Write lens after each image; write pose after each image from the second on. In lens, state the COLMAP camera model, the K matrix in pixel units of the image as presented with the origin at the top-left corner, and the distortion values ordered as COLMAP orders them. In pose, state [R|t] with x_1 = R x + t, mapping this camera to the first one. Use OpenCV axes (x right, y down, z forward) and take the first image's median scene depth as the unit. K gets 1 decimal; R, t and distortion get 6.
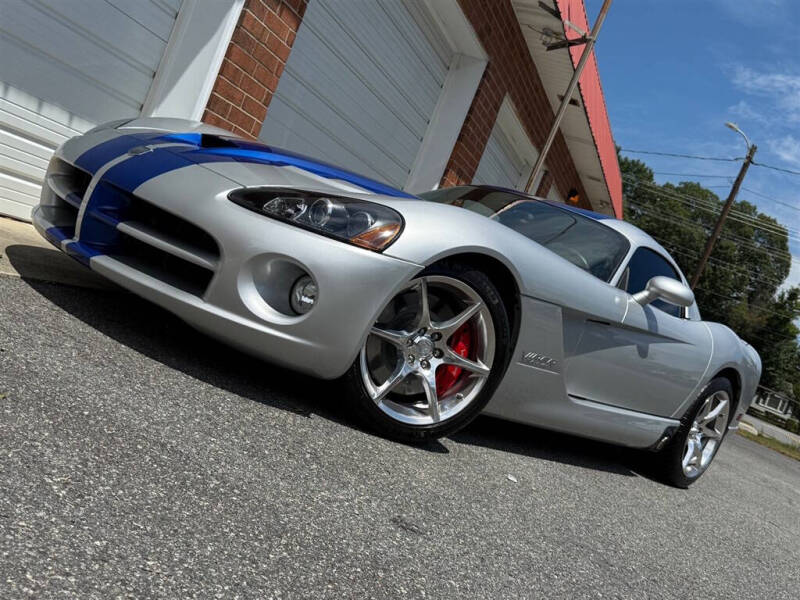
lens RADIAL K [[789.7, 0, 387.8], [0, 789.7, 300.3], [0, 0, 1]] dist [0.182188, -0.408907]
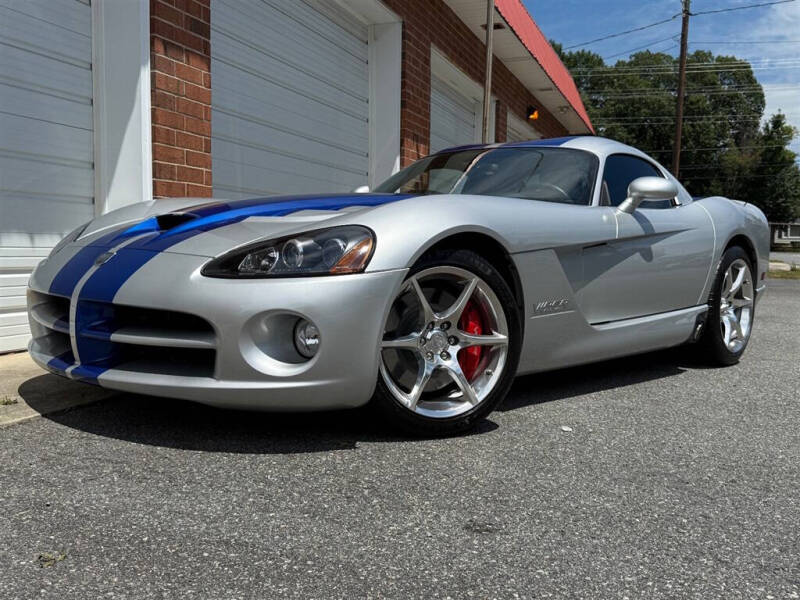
lens RADIAL K [[789.7, 0, 387.8], [0, 789.7, 300.3], [0, 0, 1]] dist [0.182188, -0.408907]
pose [[0.934083, -0.356382, -0.021913, 0.024891], [0.356907, 0.933706, 0.028470, -0.037055], [0.010314, -0.034415, 0.999354, -0.002712]]
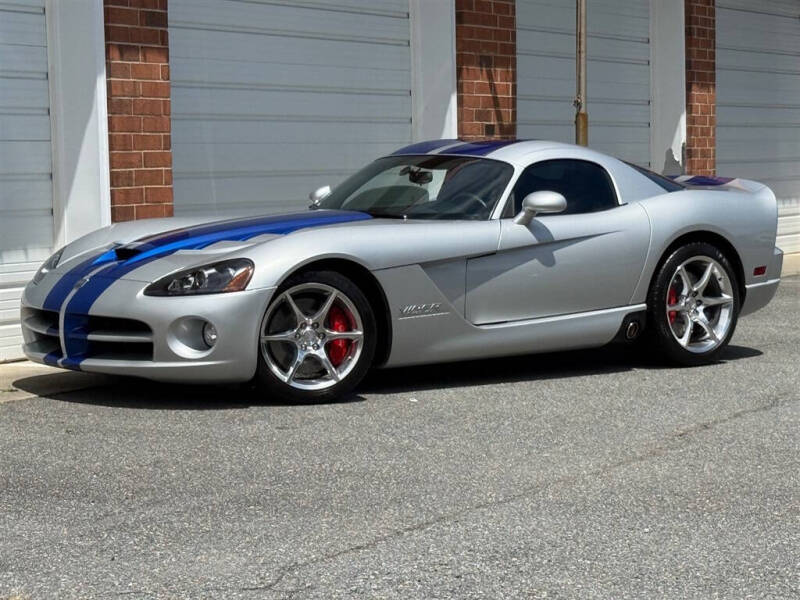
lens RADIAL K [[2143.0, 0, 398.1], [0, 2143.0, 280.7], [0, 0, 1]] dist [0.035008, 1.311219]
pose [[0.911178, -0.380673, -0.157612, 0.781656], [0.379554, 0.924375, -0.038347, 0.165167], [0.160290, -0.024881, 0.986756, -2.584644]]
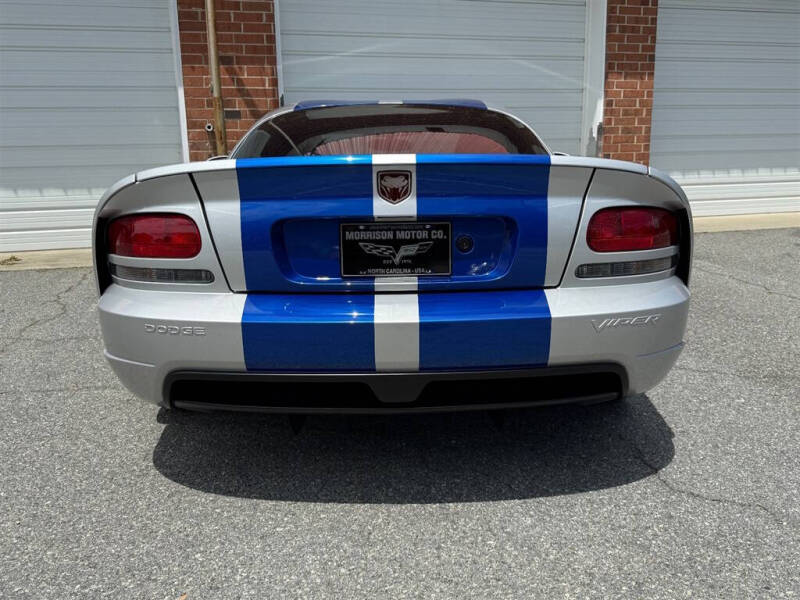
lens RADIAL K [[676.4, 0, 400.0], [0, 676.4, 300.0], [0, 0, 1]] dist [0.041331, -0.077764]
pose [[0.541794, -0.200457, -0.816257, 2.465063], [0.204437, 0.973408, -0.103354, 0.691041], [0.815270, -0.110877, 0.568368, 2.346446]]
